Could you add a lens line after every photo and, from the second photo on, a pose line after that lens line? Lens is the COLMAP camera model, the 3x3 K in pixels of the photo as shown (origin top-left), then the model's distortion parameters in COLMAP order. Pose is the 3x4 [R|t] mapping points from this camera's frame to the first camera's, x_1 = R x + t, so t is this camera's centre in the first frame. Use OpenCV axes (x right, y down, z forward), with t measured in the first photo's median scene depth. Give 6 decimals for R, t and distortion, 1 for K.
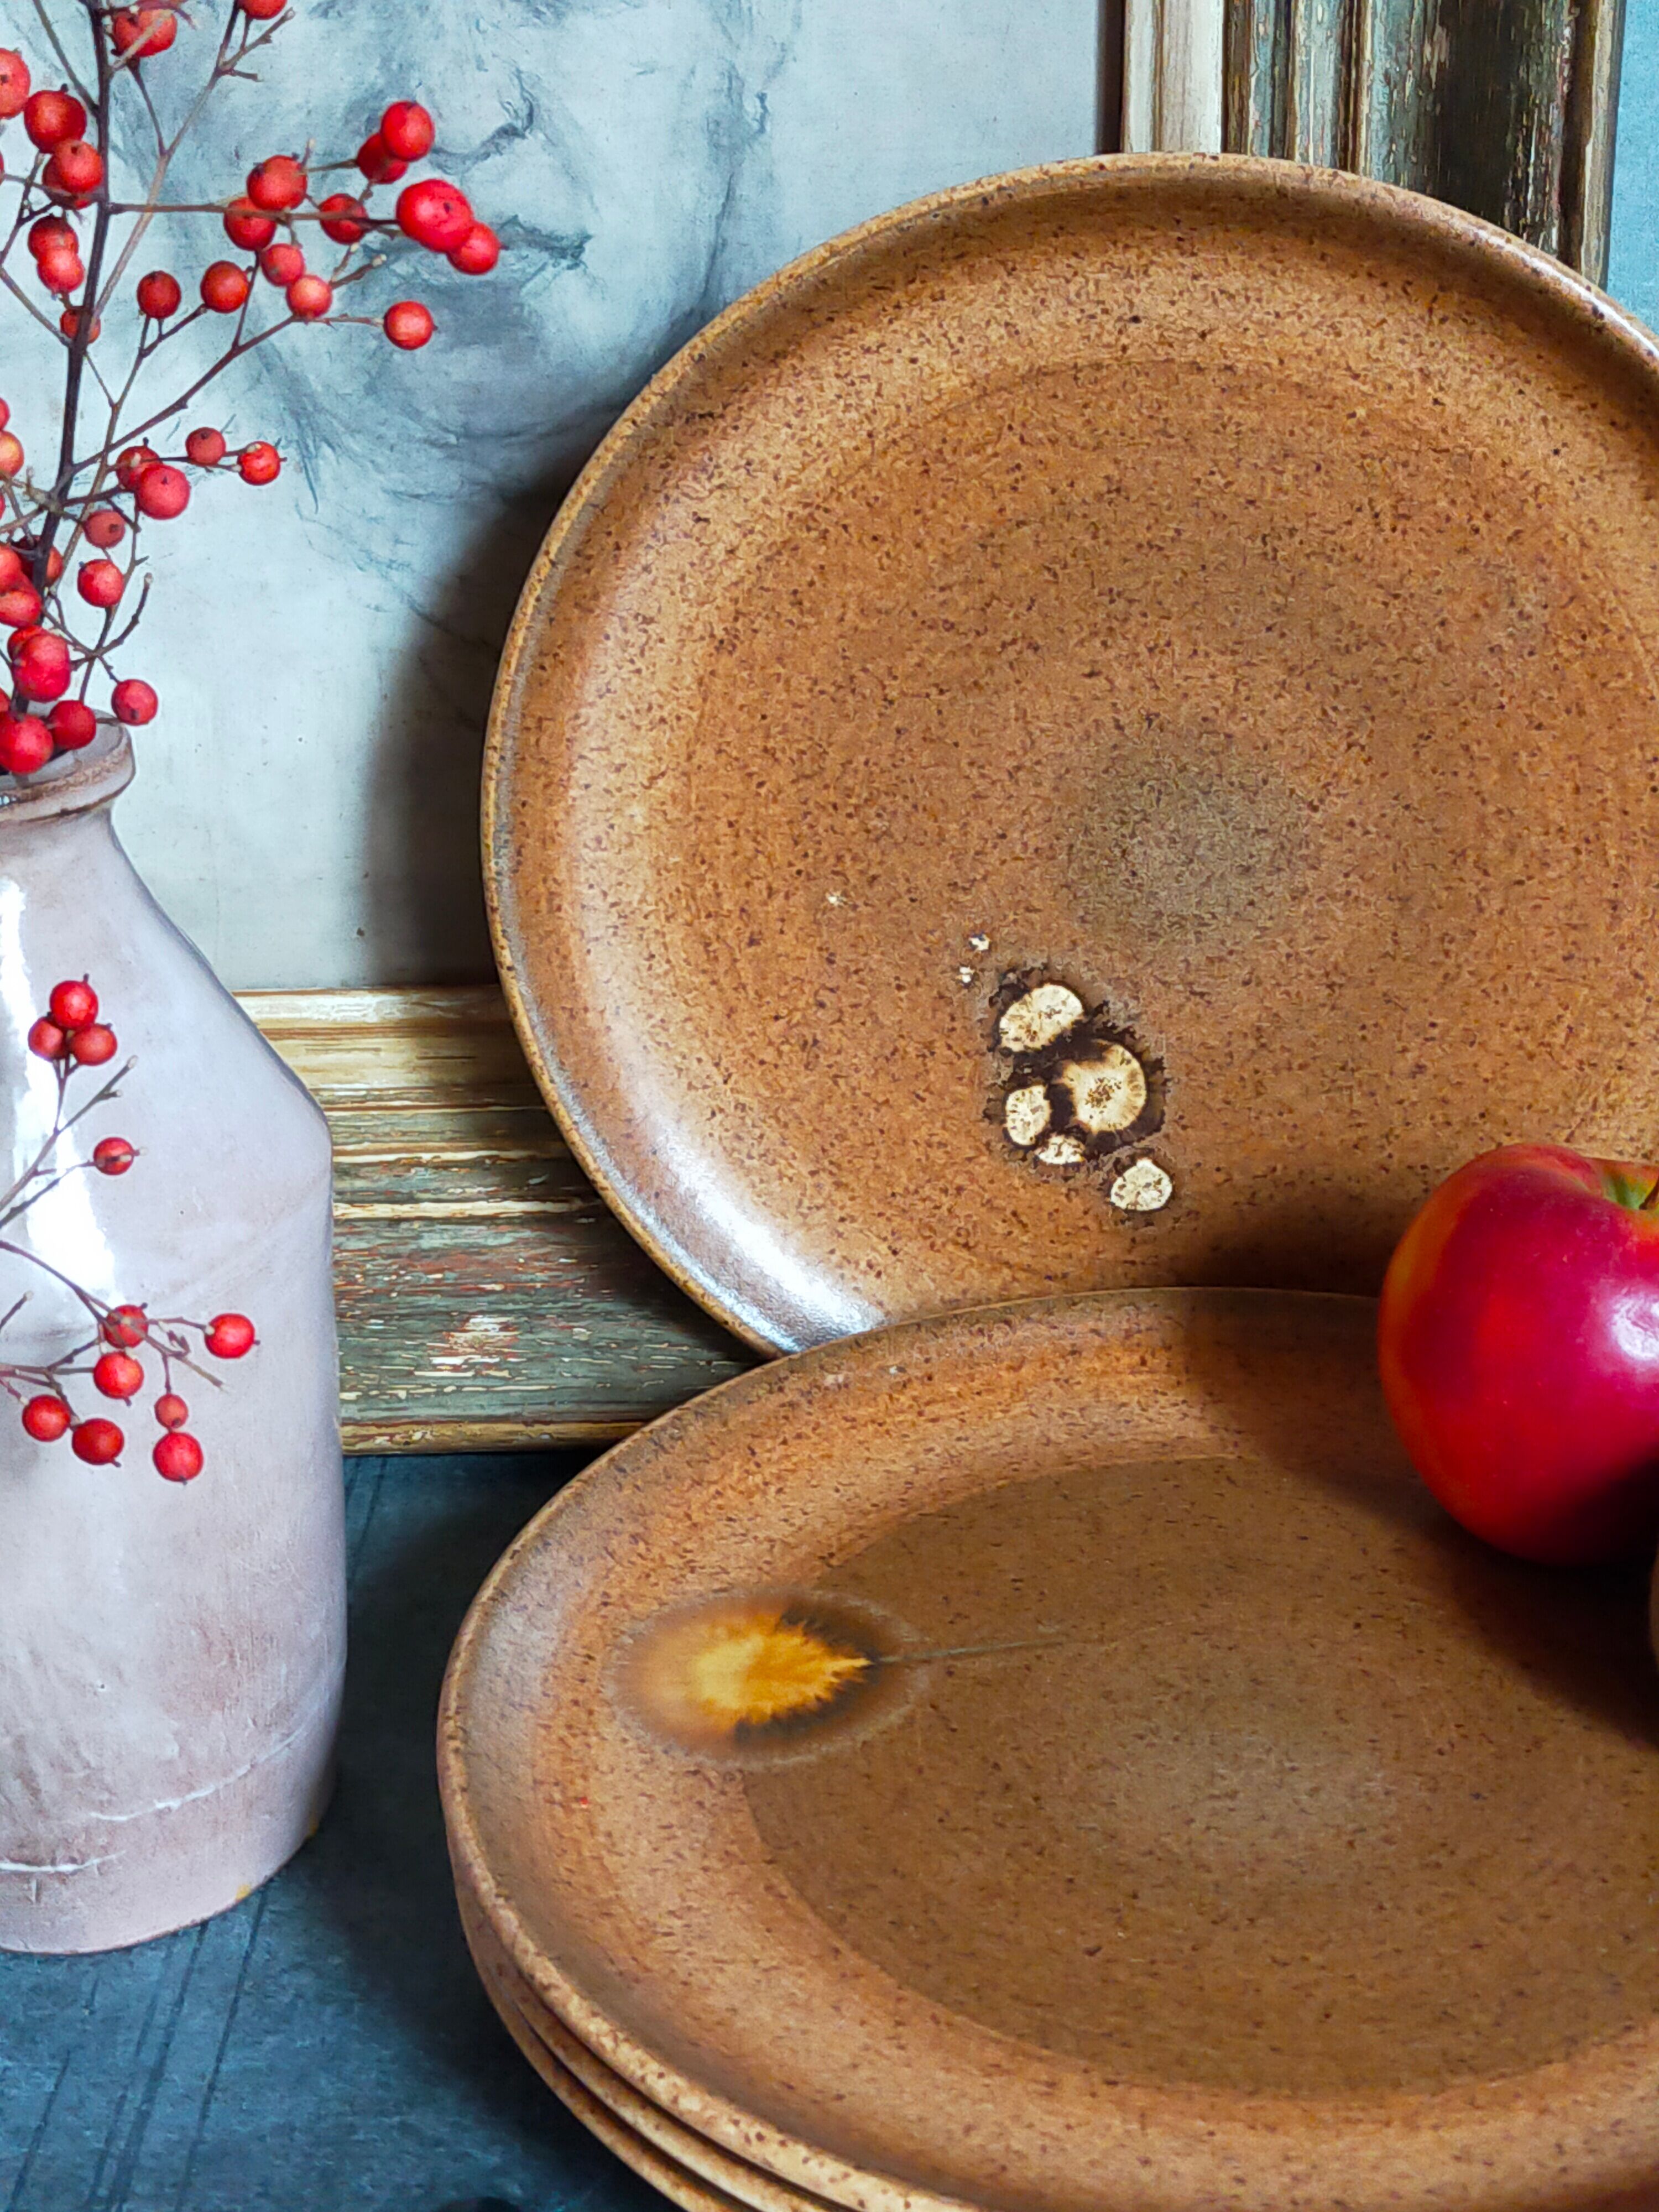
lens RADIAL K [[3223.4, 0, 839.9], [0, 3223.4, 1064.5], [0, 0, 1]] dist [0.081311, 0.000000]
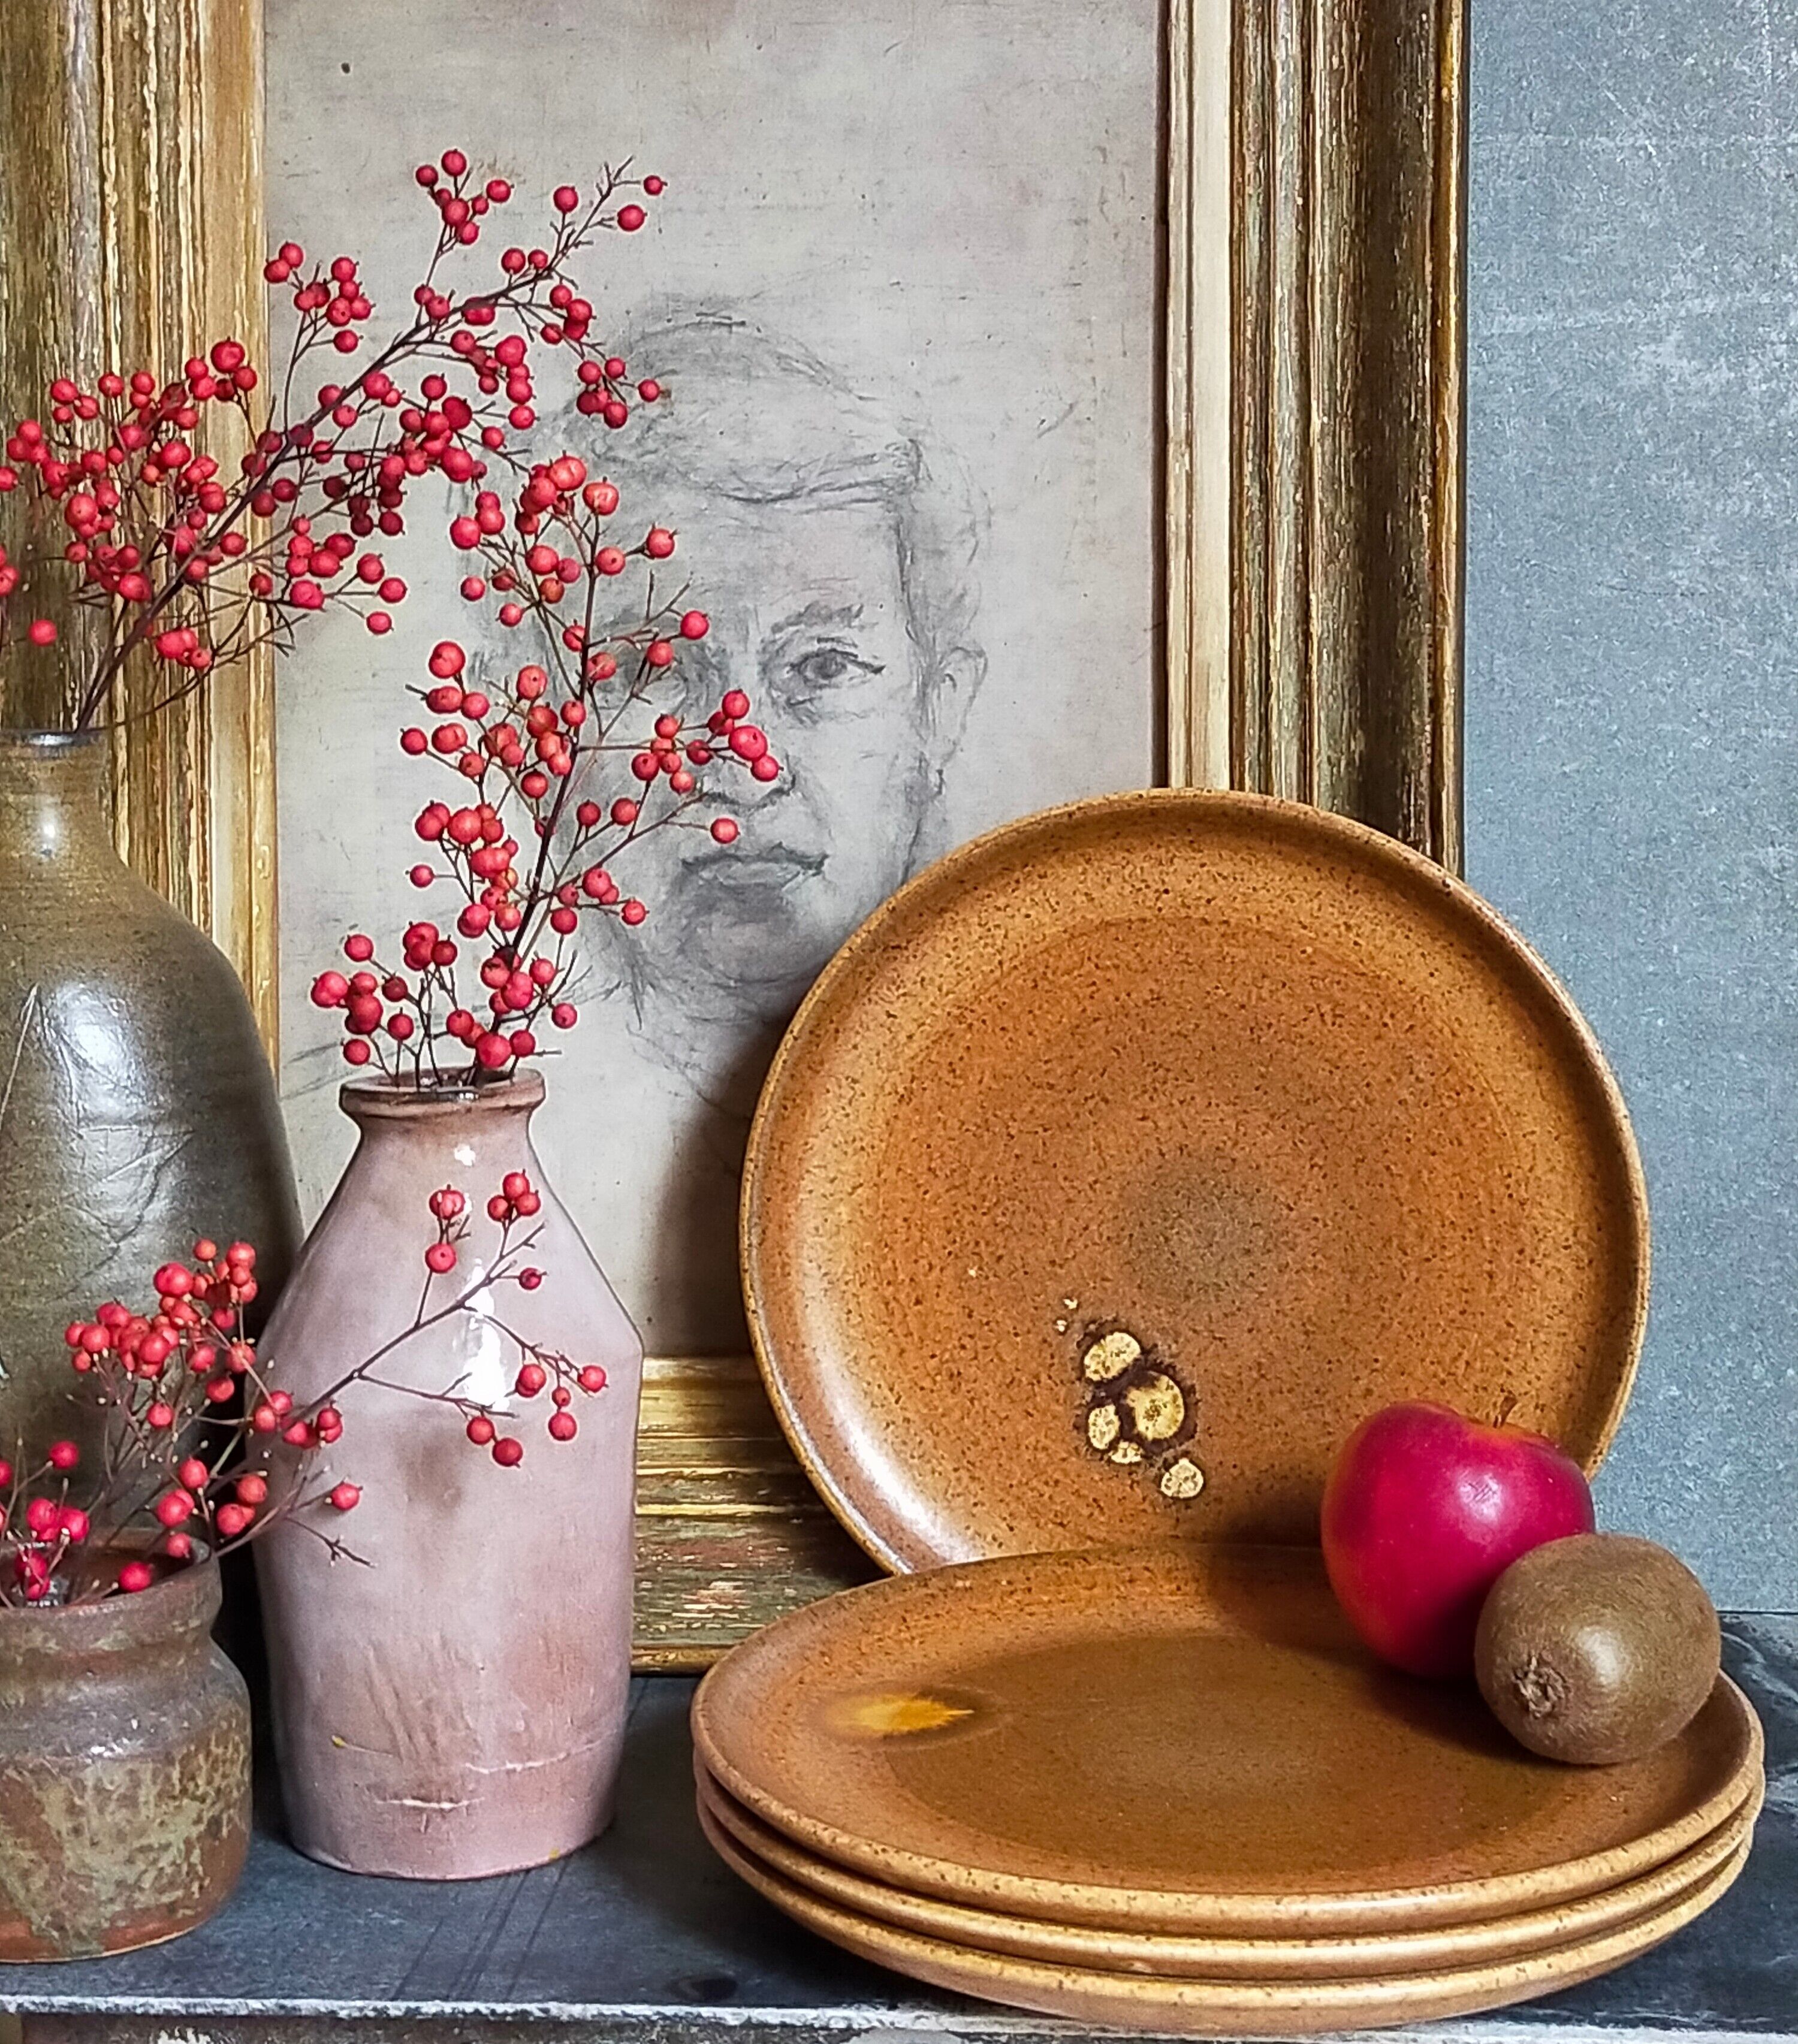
lens RADIAL K [[3448.7, 0, 925.5], [0, 3448.7, 839.9], [0, 0, 1]] dist [0.086454, 0.000000]
pose [[0.998706, 0.013723, -0.048965, 0.052641], [-0.029371, 0.941714, -0.335131, 0.301776], [0.041512, 0.336136, 0.940898, -0.579040]]
